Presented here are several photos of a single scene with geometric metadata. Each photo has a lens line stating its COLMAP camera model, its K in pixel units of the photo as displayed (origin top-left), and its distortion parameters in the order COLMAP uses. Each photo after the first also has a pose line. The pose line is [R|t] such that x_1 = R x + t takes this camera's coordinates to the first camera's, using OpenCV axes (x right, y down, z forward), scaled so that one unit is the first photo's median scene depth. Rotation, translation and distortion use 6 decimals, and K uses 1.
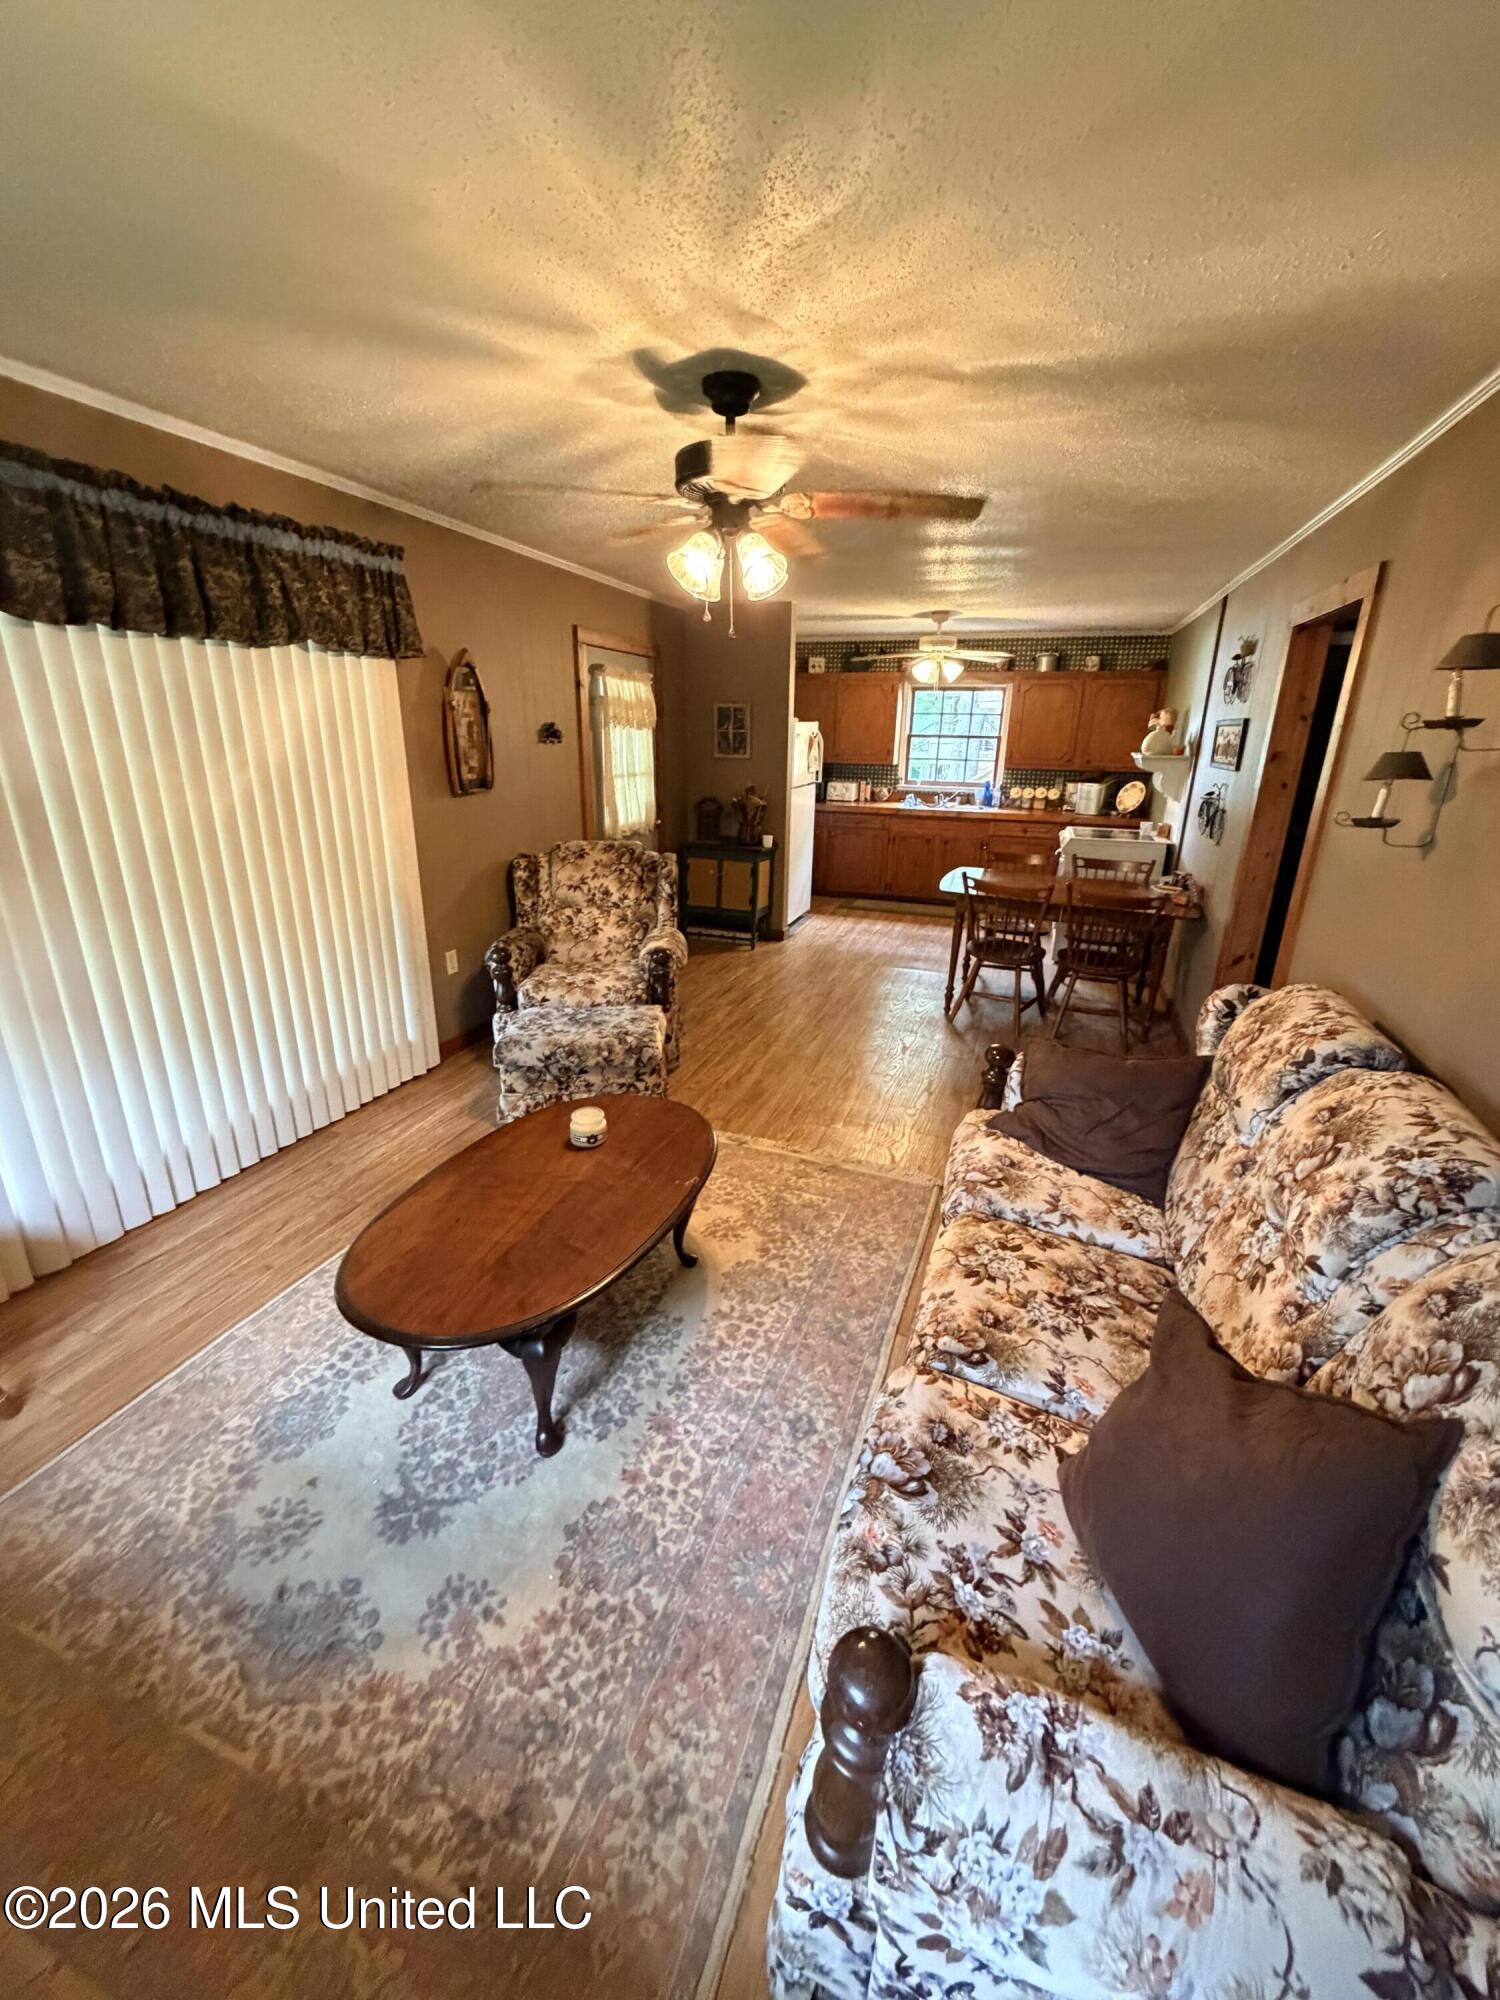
lens RADIAL K [[801.0, 0, 742.6], [0, 801.0, 985.5], [0, 0, 1]] dist [-0.000347, 0.000111]
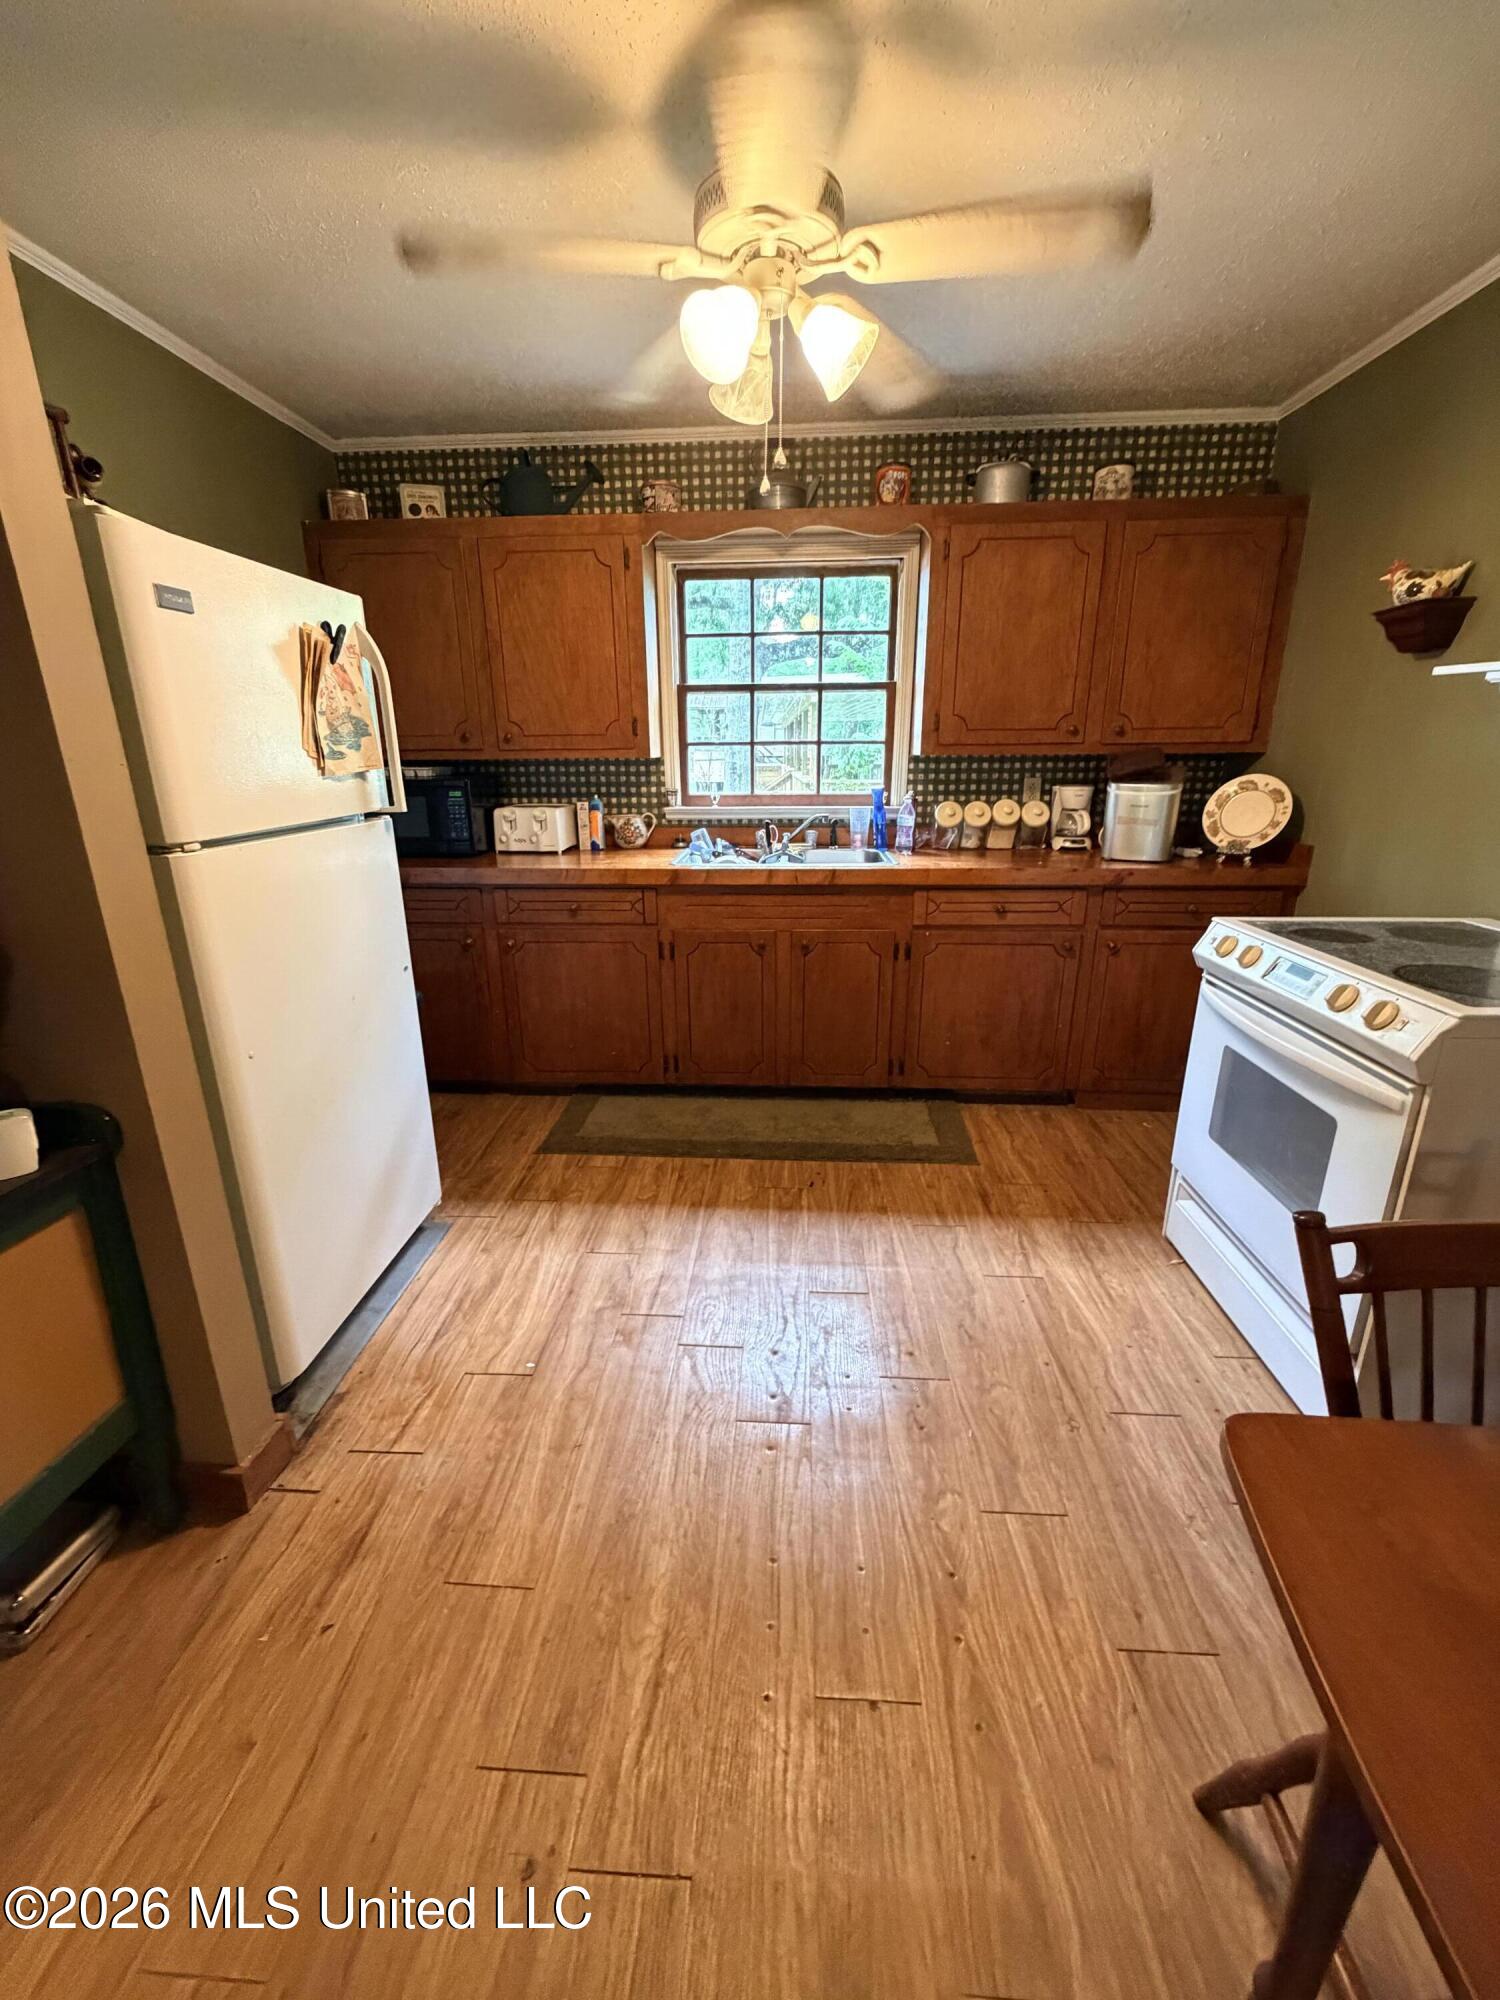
lens RADIAL K [[801.0, 0, 754.2], [0, 801.0, 1001.0], [0, 0, 1]] dist [-0.000347, 0.000111]
pose [[0.955996, -0.108293, 0.272660, 0.129038], [0.110833, 0.993820, 0.006118, -0.169321], [-0.271637, 0.024371, 0.962091, 0.674750]]
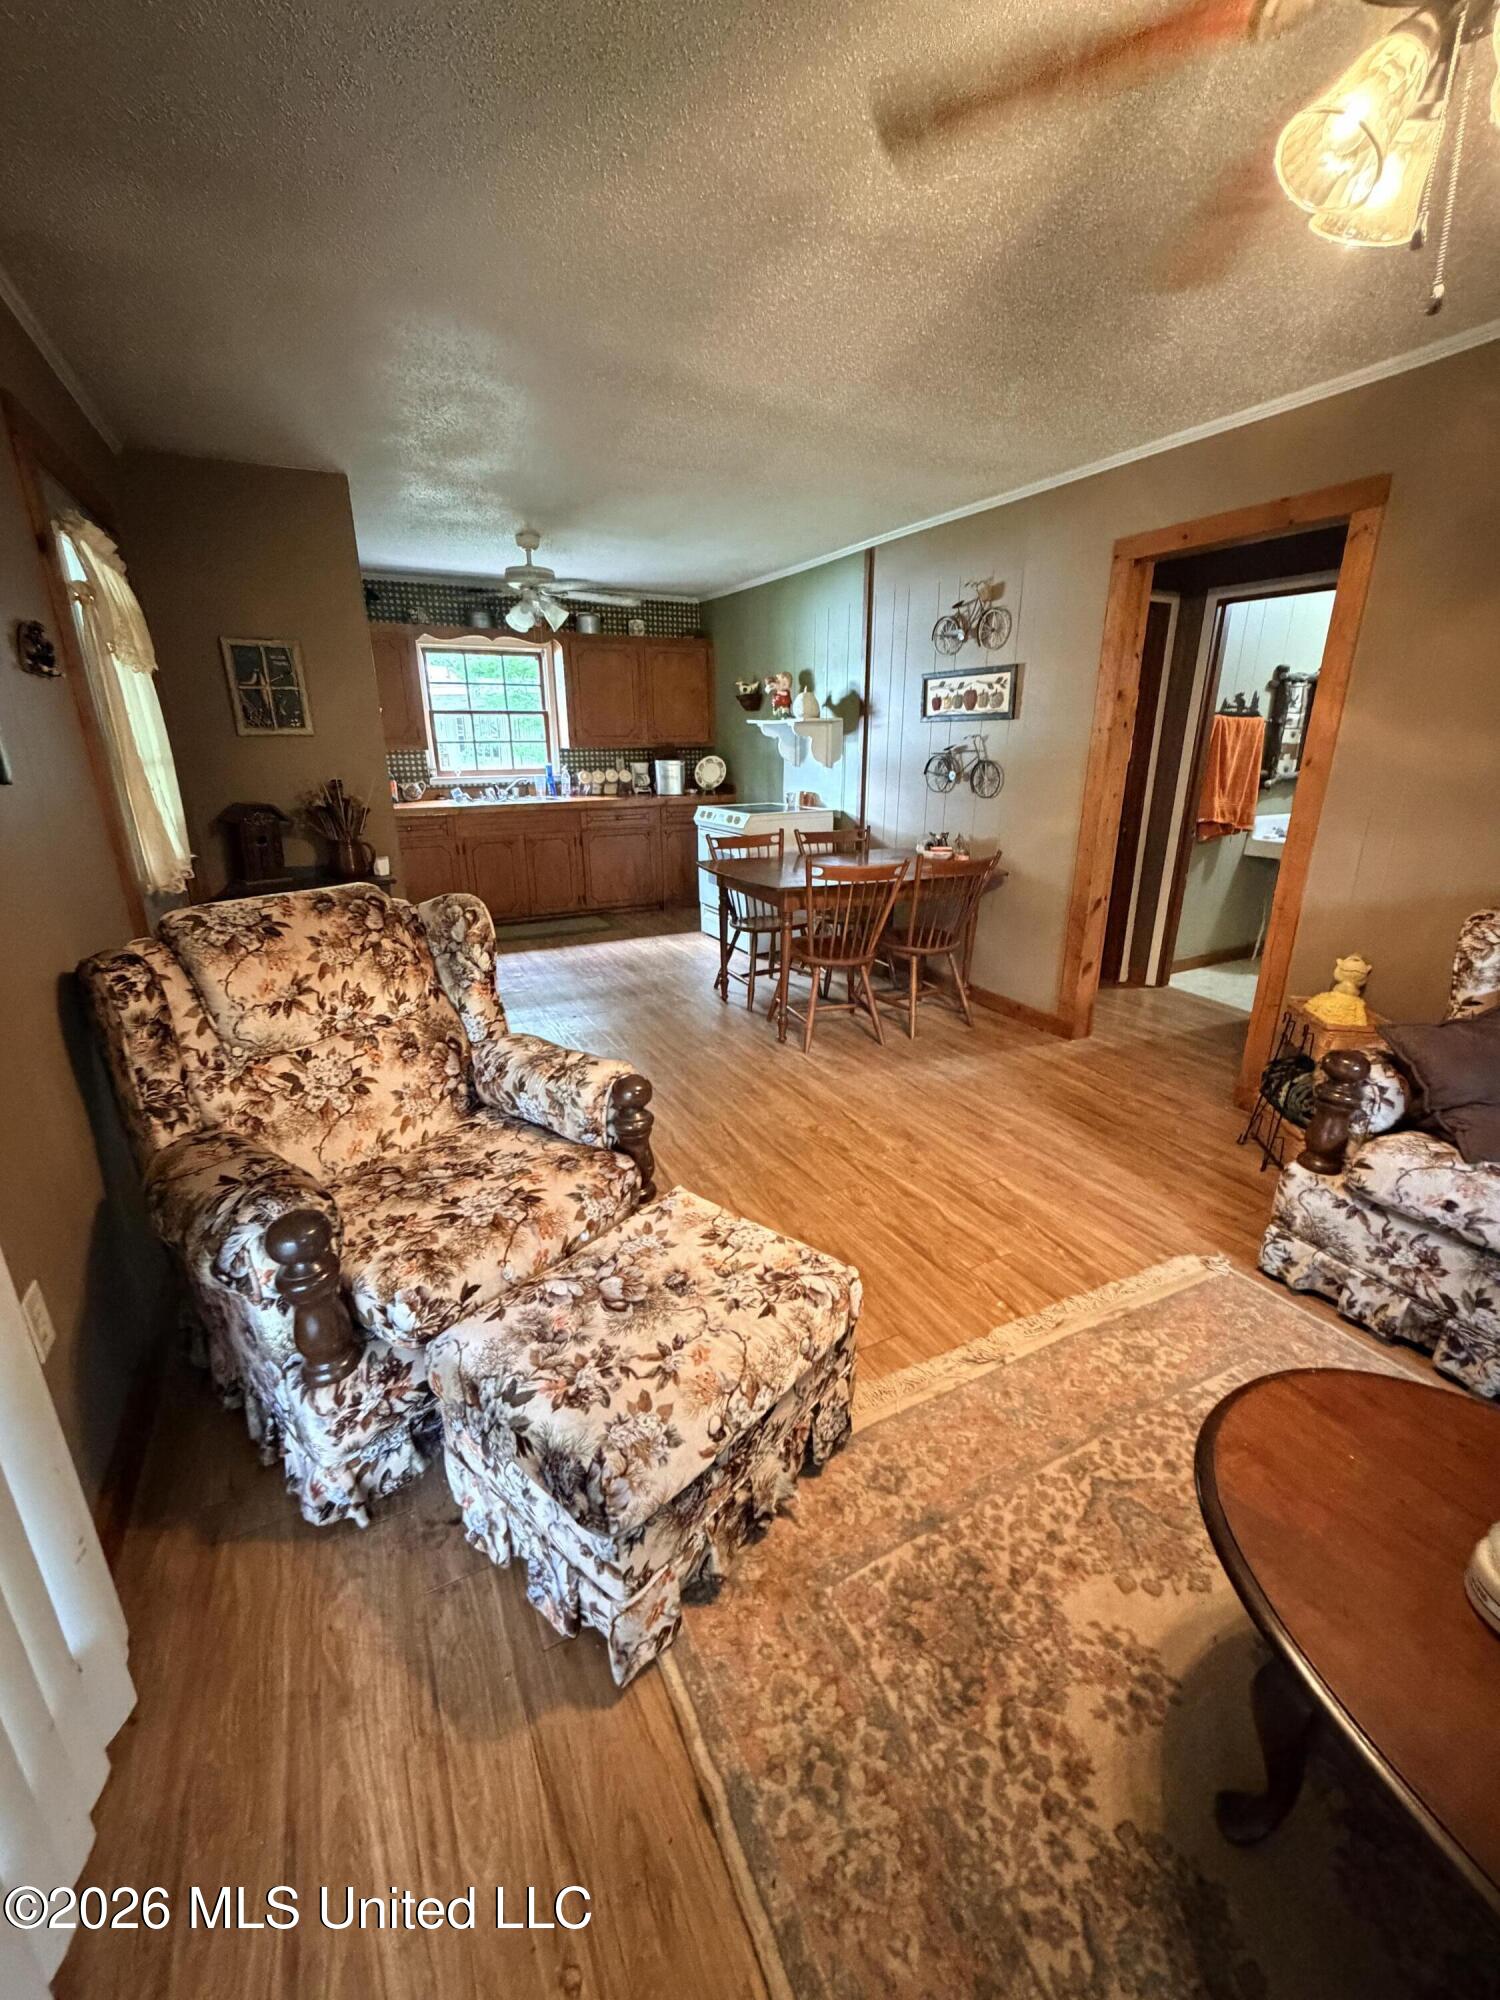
lens RADIAL K [[801.0, 0, 747.8], [0, 801.0, 996.4], [0, 0, 1]] dist [-0.000347, 0.000111]
pose [[0.679009, -0.245099, 0.692006, -0.202356], [0.241252, 0.964767, 0.104985, -0.067722], [-0.693357, 0.095662, 0.714216, 0.314101]]
